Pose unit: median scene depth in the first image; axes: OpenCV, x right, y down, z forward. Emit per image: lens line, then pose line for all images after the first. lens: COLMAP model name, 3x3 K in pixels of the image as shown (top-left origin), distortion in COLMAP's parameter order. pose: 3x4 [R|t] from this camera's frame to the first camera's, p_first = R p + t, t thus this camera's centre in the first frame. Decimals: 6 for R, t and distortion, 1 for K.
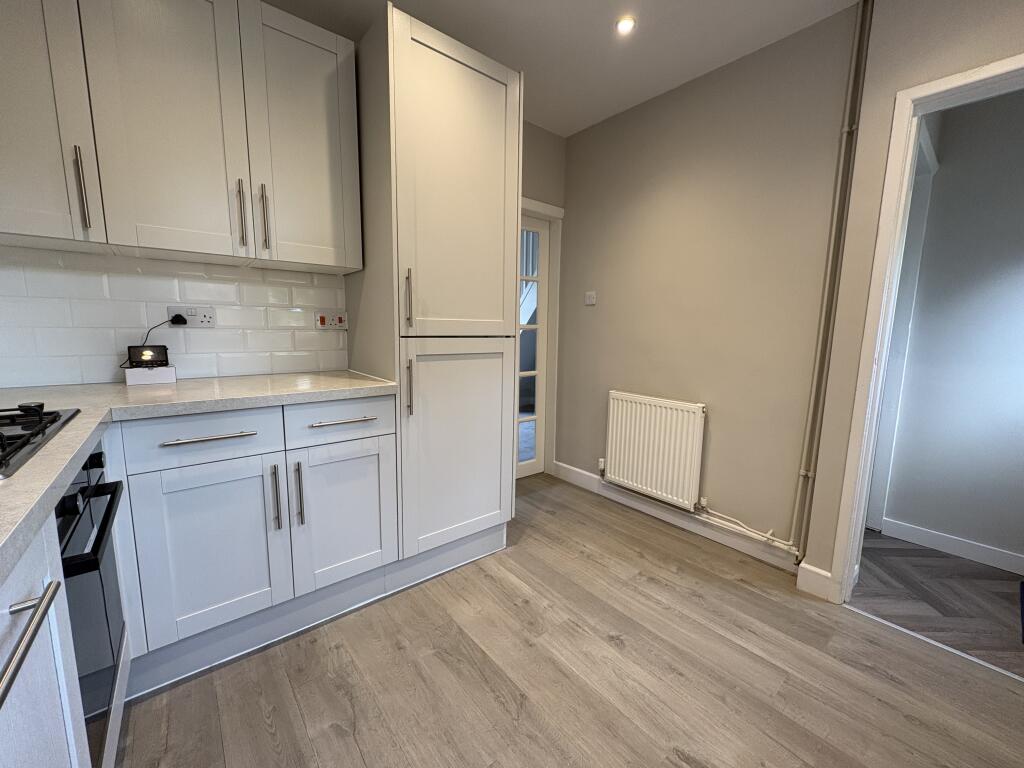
lens RADIAL K [[407.8, 0, 513.3], [0, 407.8, 384.4], [0, 0, 1]] dist [0.000791, 0.000059]
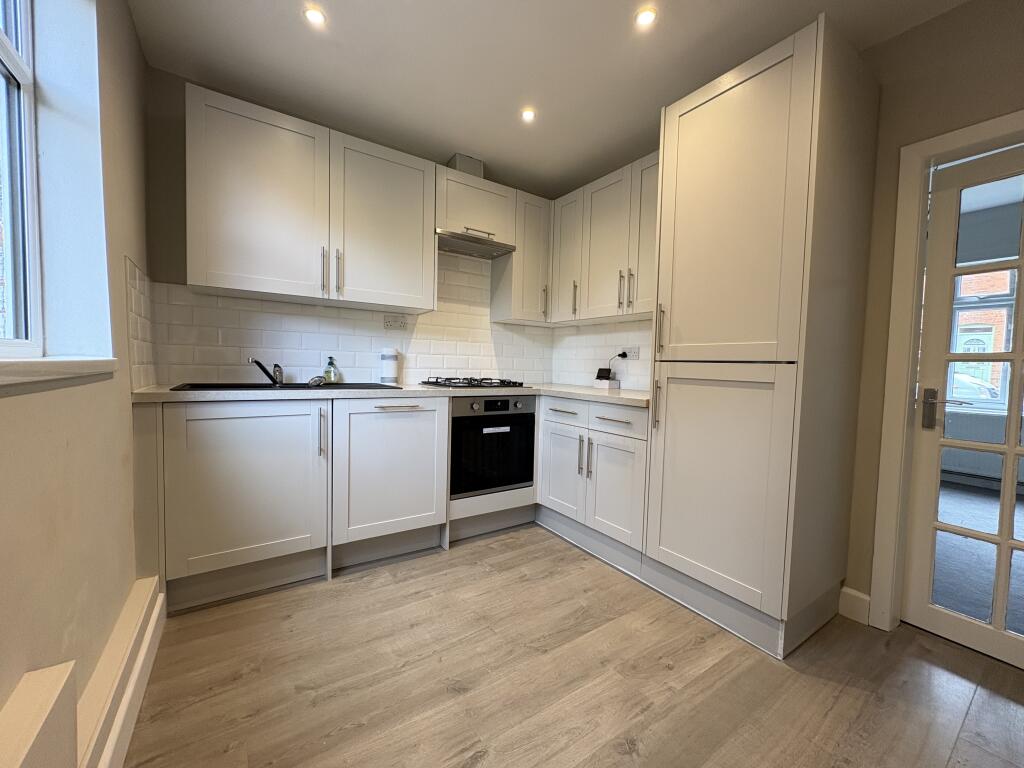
lens RADIAL K [[407.8, 0, 513.3], [0, 407.8, 384.4], [0, 0, 1]] dist [0.000791, 0.000059]
pose [[-0.087522, 0.028832, -0.995745, 1.042807], [-0.169789, 0.984523, 0.043431, -0.032590], [0.981586, 0.172868, -0.081272, 0.761499]]
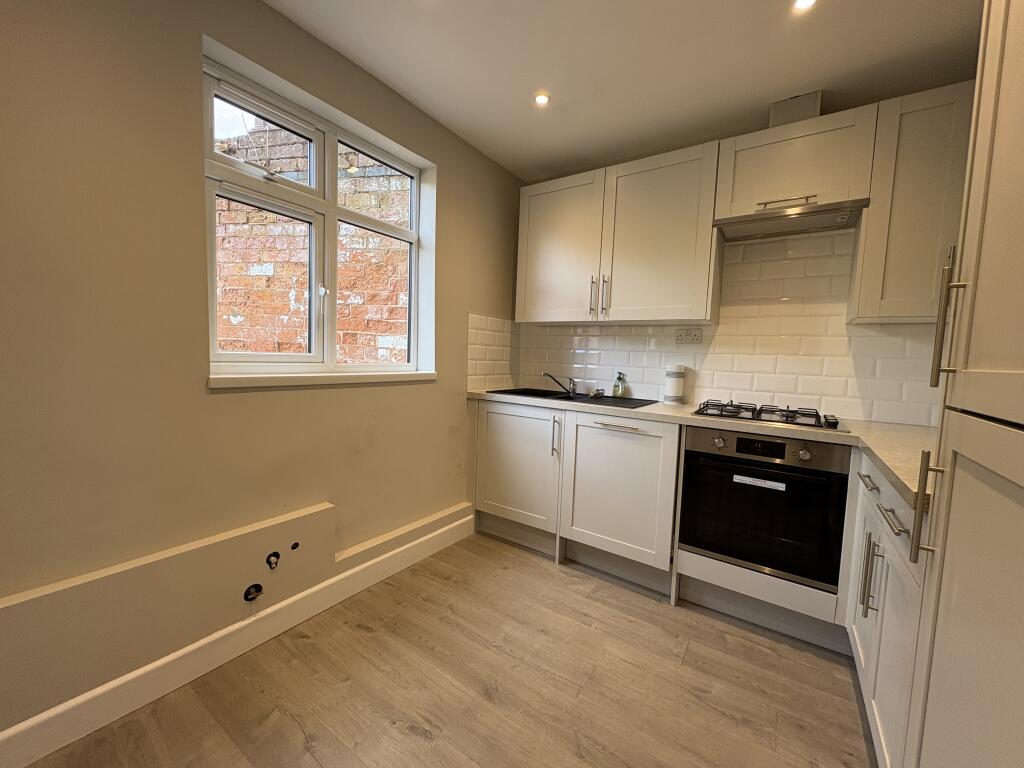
lens RADIAL K [[407.8, 0, 513.3], [0, 407.8, 384.4], [0, 0, 1]] dist [0.000791, 0.000059]
pose [[-0.959141, -0.033008, -0.280995, 0.404982], [-0.092956, 0.974801, 0.202785, -0.212498], [0.267221, 0.220620, -0.938040, 1.441943]]
